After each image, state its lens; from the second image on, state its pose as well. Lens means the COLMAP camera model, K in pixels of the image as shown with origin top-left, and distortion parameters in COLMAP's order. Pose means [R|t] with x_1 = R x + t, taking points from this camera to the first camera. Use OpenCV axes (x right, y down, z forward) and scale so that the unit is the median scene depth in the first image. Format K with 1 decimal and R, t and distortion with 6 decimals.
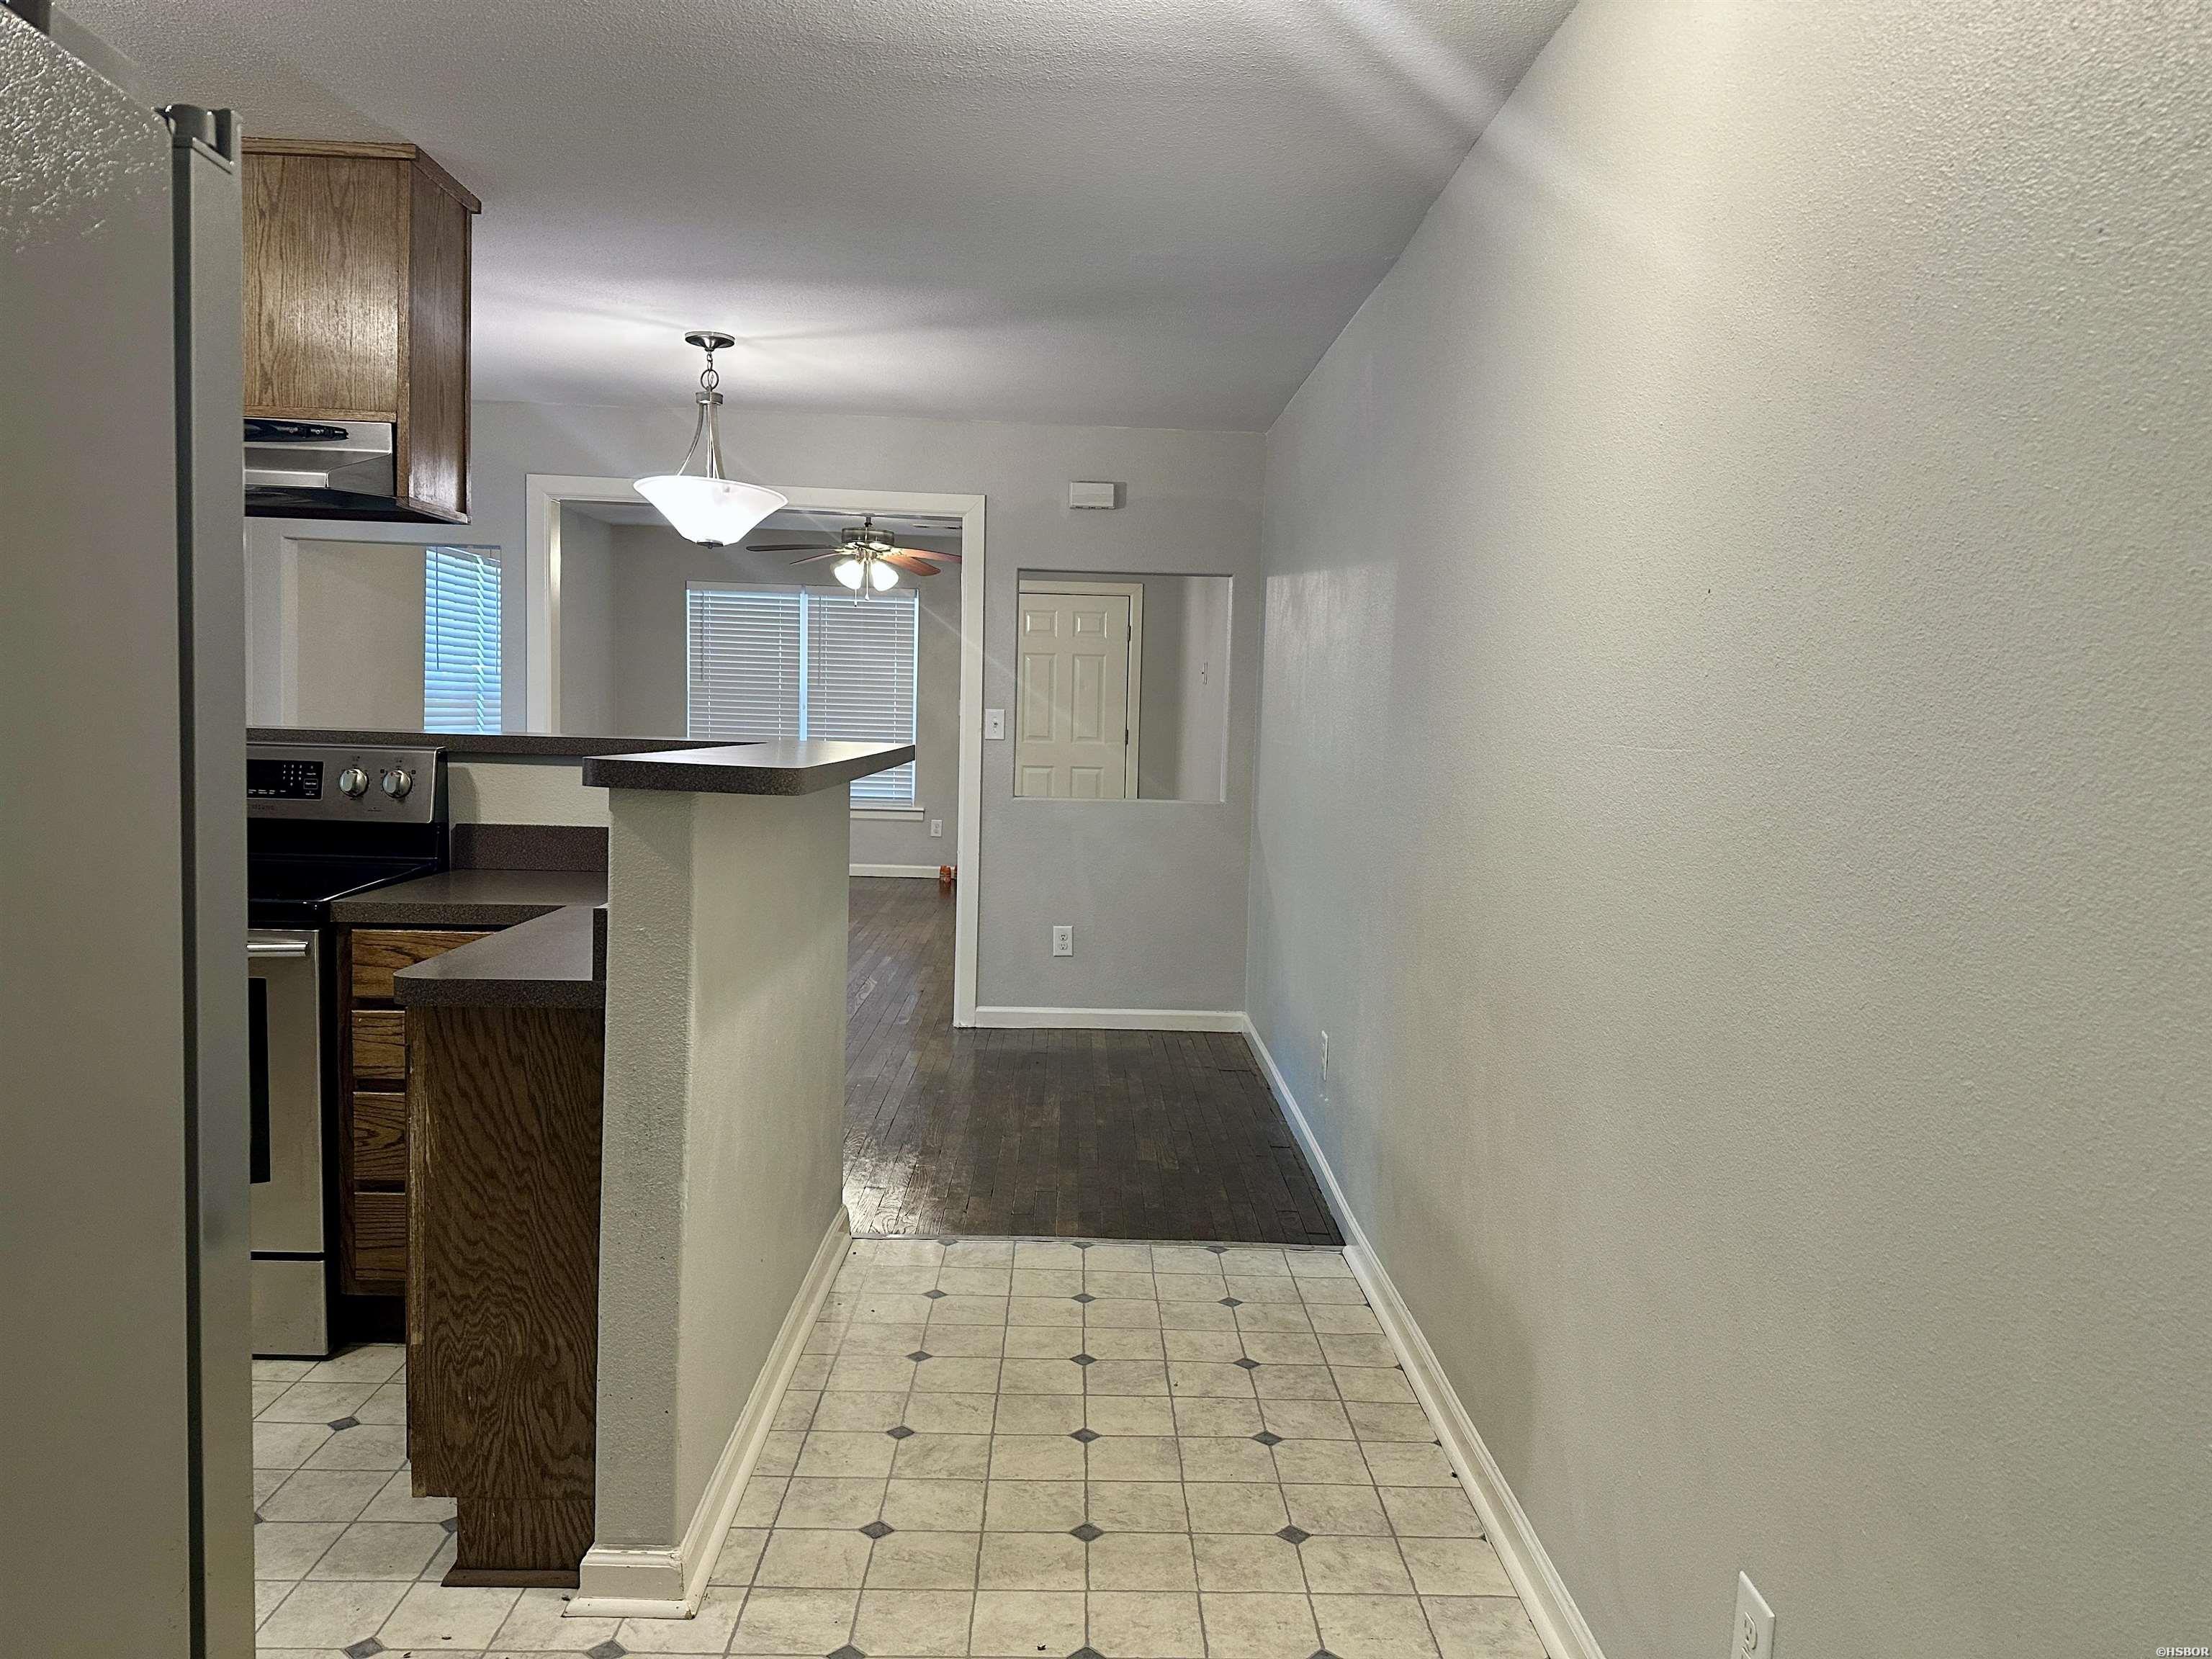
lens RADIAL K [[1554.1, 0, 1107.1], [0, 1554.1, 813.6], [0, 0, 1]] dist [0.066530, -0.077196]
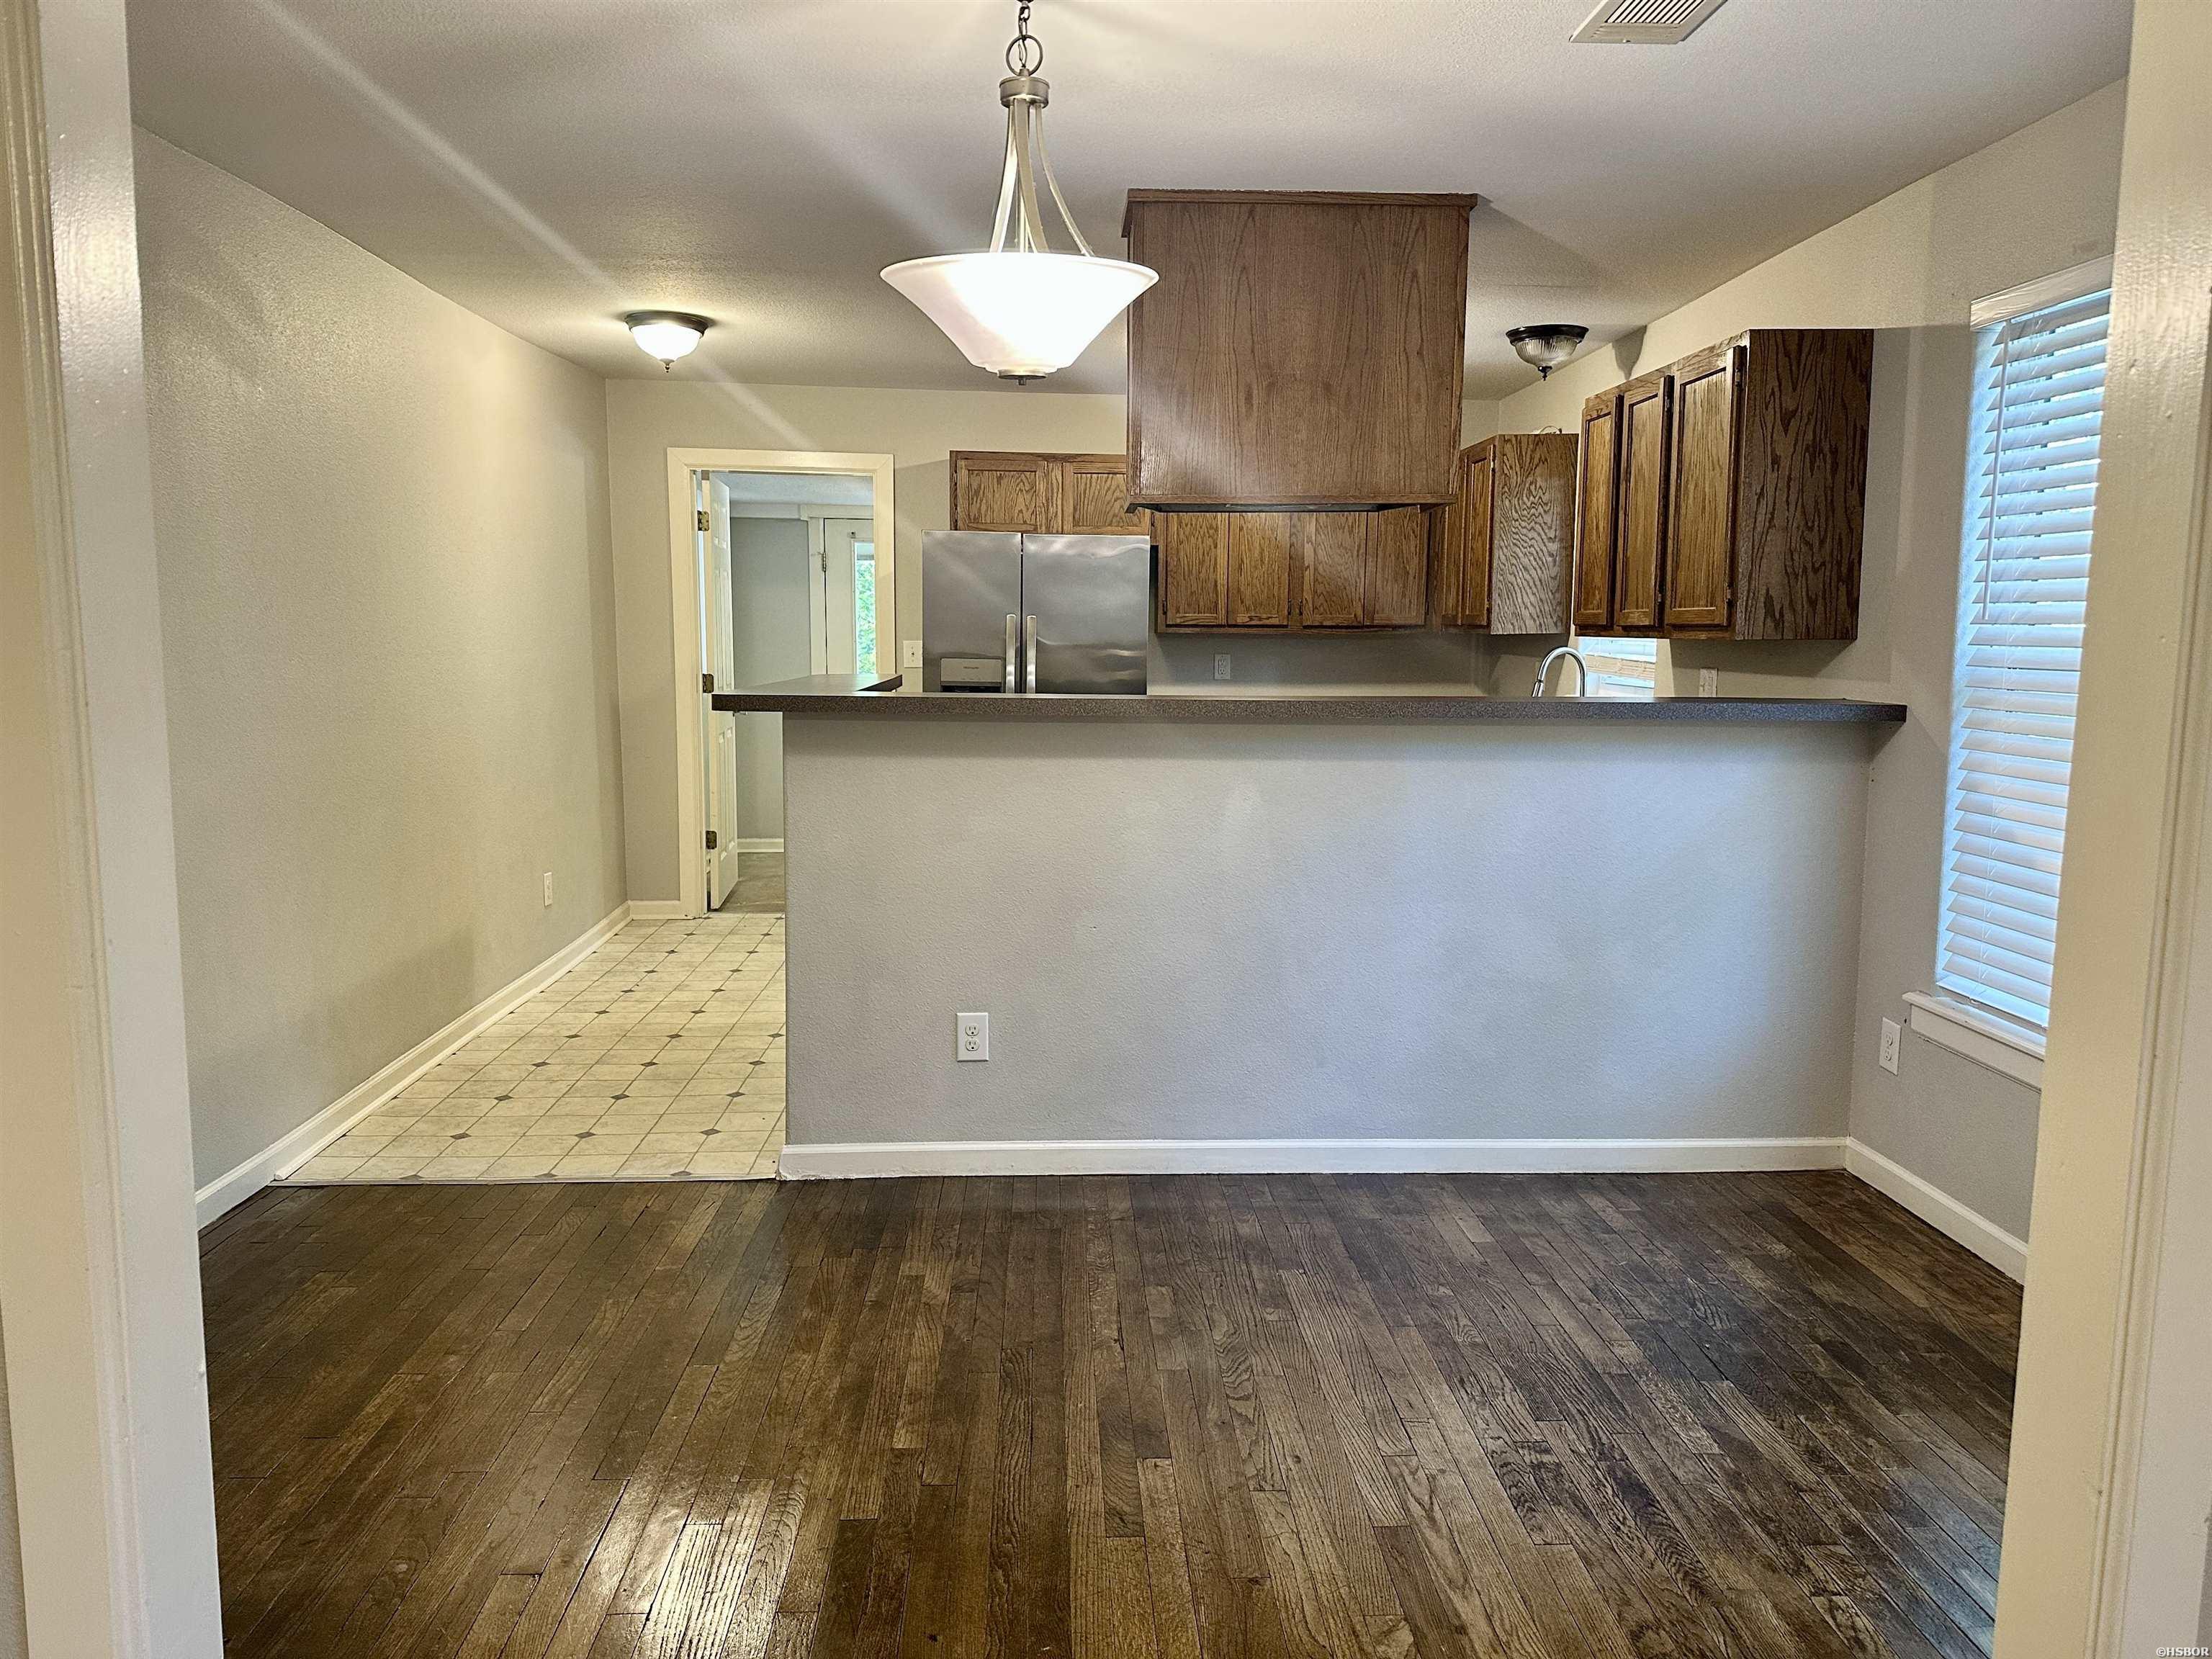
lens RADIAL K [[1554.1, 0, 1105.2], [0, 1554.1, 821.1], [0, 0, 1]] dist [0.066530, -0.077196]
pose [[-0.999027, -0.038533, -0.021451, -0.368626], [-0.041826, 0.982078, 0.183776, -0.161985], [0.013985, 0.184494, -0.982734, 2.081302]]
